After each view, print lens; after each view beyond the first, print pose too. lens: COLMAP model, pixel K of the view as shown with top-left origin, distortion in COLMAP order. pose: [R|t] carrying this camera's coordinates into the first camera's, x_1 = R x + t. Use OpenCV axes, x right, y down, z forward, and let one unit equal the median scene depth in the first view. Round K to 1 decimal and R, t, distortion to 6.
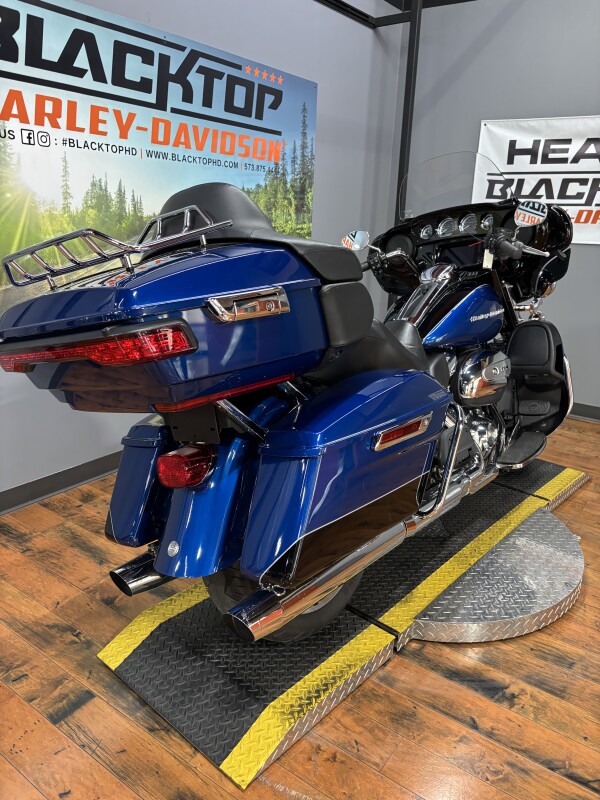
lens RADIAL K [[606.4, 0, 301.0], [0, 606.4, 400.8], [0, 0, 1]] dist [0.043999, -0.040503]
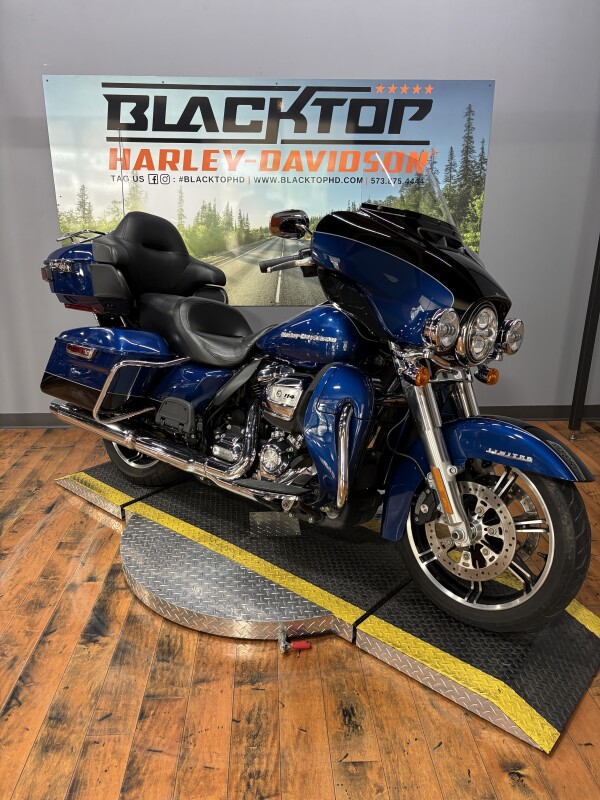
lens RADIAL K [[606.4, 0, 299.4], [0, 606.4, 401.7], [0, 0, 1]] dist [0.043999, -0.040503]
pose [[0.618658, 0.194834, -0.761119, 0.899127], [-0.208076, 0.974802, 0.080403, -0.084788], [0.757606, 0.108629, 0.643610, 0.330107]]
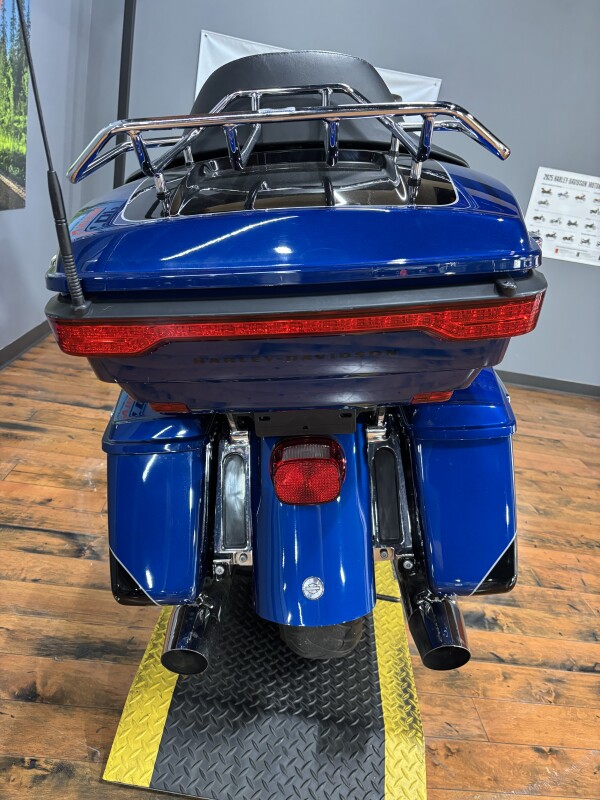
lens RADIAL K [[606.4, 0, 299.6], [0, 606.4, 398.9], [0, 0, 1]] dist [0.043999, -0.040503]
pose [[0.773666, -0.117298, 0.622642, -0.367000], [0.044746, 0.990375, 0.130975, -0.044264], [-0.632012, -0.073470, 0.771468, 0.268663]]
